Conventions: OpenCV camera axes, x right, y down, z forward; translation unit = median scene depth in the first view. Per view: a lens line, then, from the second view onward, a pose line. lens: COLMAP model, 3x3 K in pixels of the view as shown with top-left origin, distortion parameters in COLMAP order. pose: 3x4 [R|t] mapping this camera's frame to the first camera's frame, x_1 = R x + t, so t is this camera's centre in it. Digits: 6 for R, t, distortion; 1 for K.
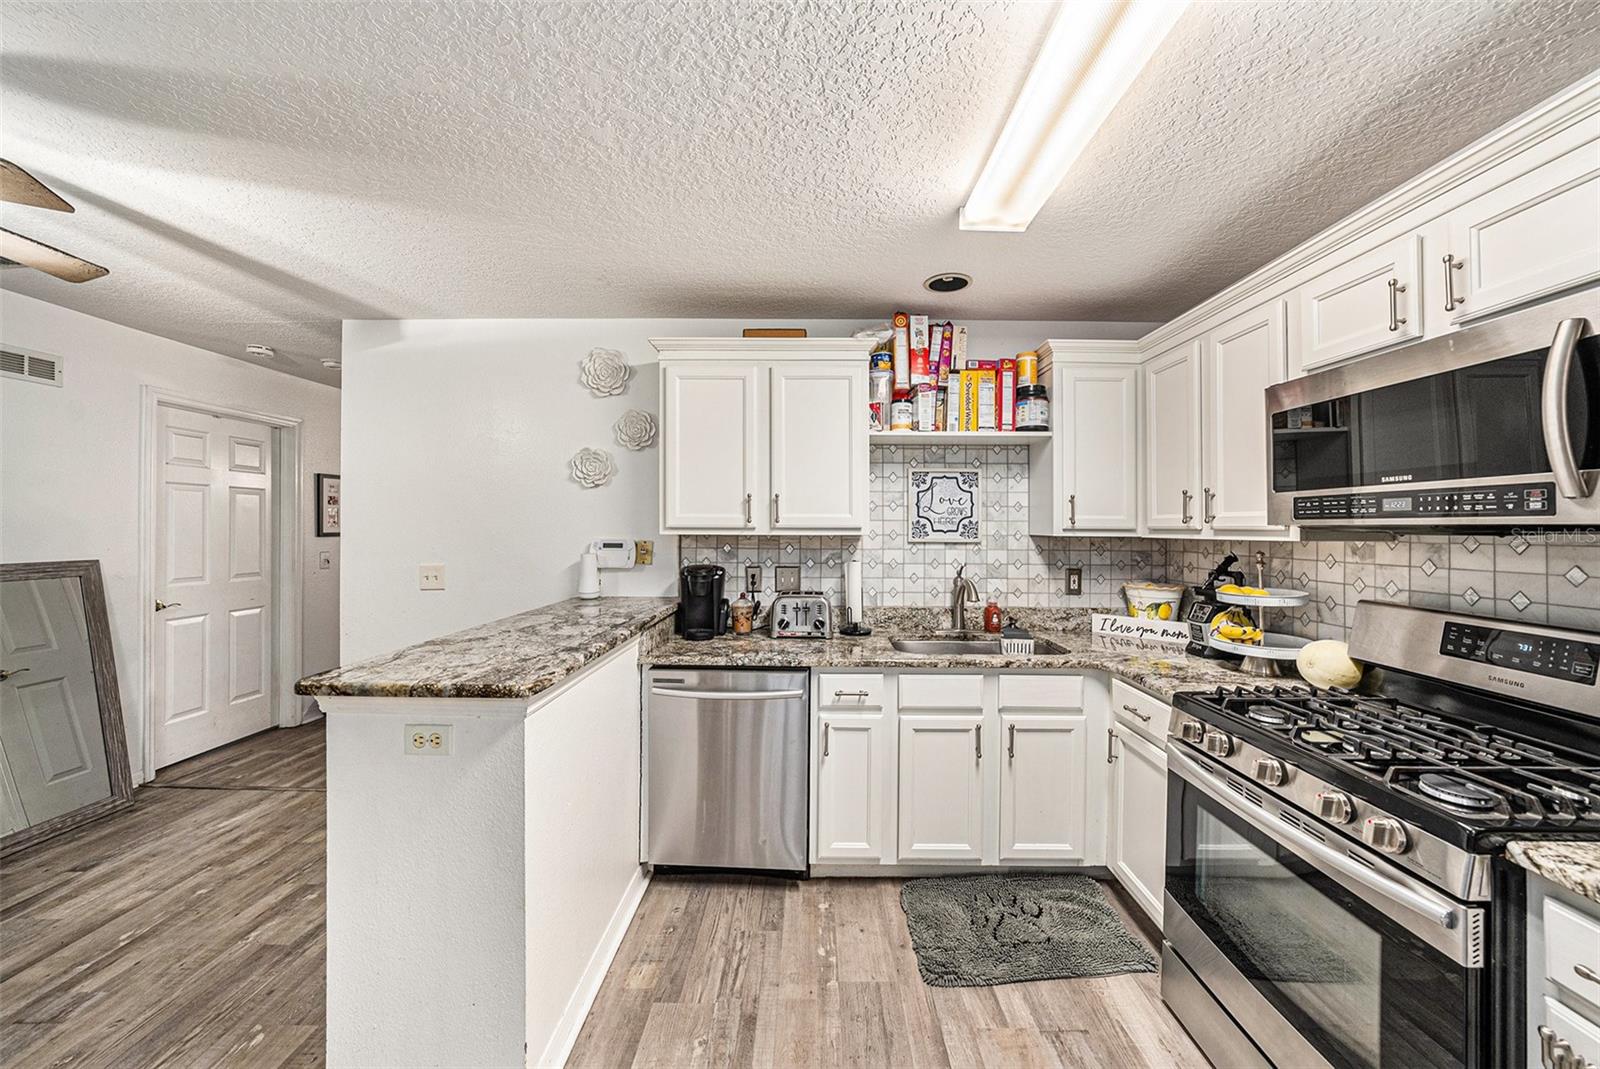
lens RADIAL K [[558.4, 0, 811.2], [0, 558.4, 540.0], [0, 0, 1]] dist [-0.021355, 0.003624]
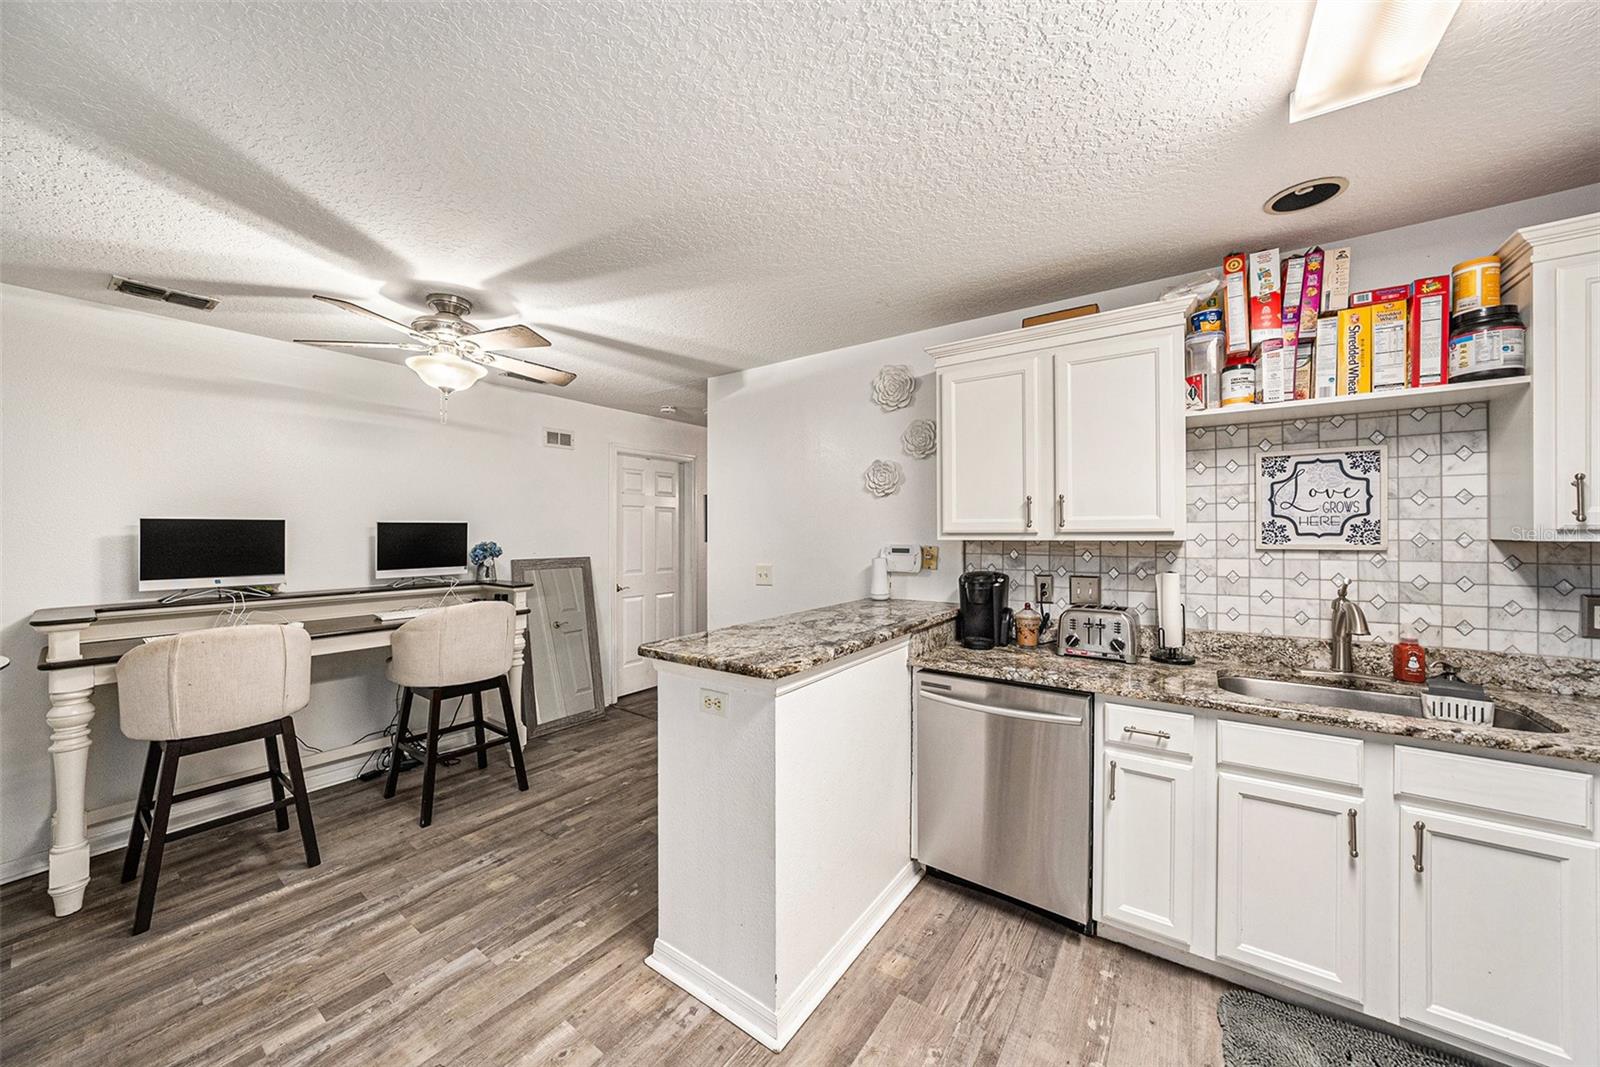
lens RADIAL K [[558.4, 0, 810.3], [0, 558.4, 543.5], [0, 0, 1]] dist [-0.021355, 0.003624]
pose [[0.823461, 0.001780, -0.567370, 0.117687], [-0.002994, 0.999995, -0.001208, -0.001962], [0.567364, 0.002694, 0.823462, 0.036858]]
